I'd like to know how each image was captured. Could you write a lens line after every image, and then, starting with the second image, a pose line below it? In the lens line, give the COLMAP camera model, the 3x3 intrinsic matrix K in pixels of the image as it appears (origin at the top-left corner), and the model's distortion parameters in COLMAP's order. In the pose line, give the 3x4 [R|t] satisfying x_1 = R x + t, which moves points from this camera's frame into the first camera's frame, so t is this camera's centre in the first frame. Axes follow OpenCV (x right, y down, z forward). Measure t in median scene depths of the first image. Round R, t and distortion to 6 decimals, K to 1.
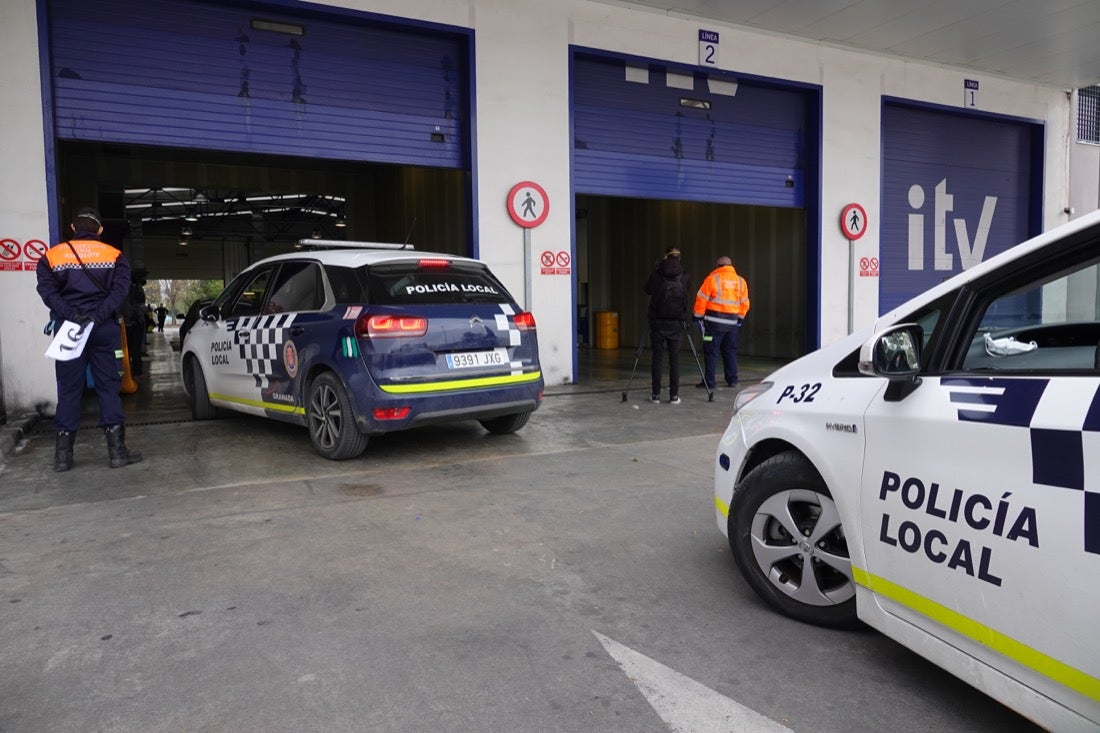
lens RADIAL K [[770.6, 0, 555.4], [0, 770.6, 366.4], [0, 0, 1]] dist [-0.005508, -0.001278]
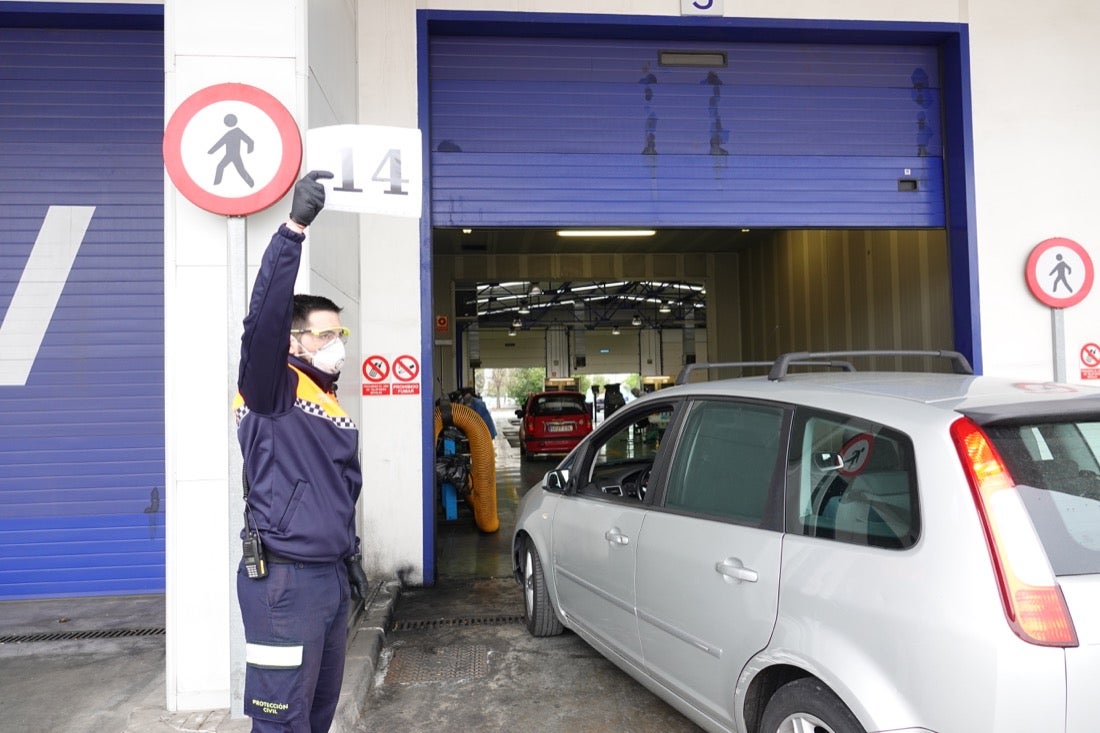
lens RADIAL K [[770.6, 0, 554.4], [0, 770.6, 365.7], [0, 0, 1]] dist [-0.005508, -0.001278]
pose [[0.928172, -0.020175, -0.371603, -0.193716], [-0.018537, 0.994784, -0.100310, -0.061713], [0.371688, 0.099993, 0.922957, 0.263797]]
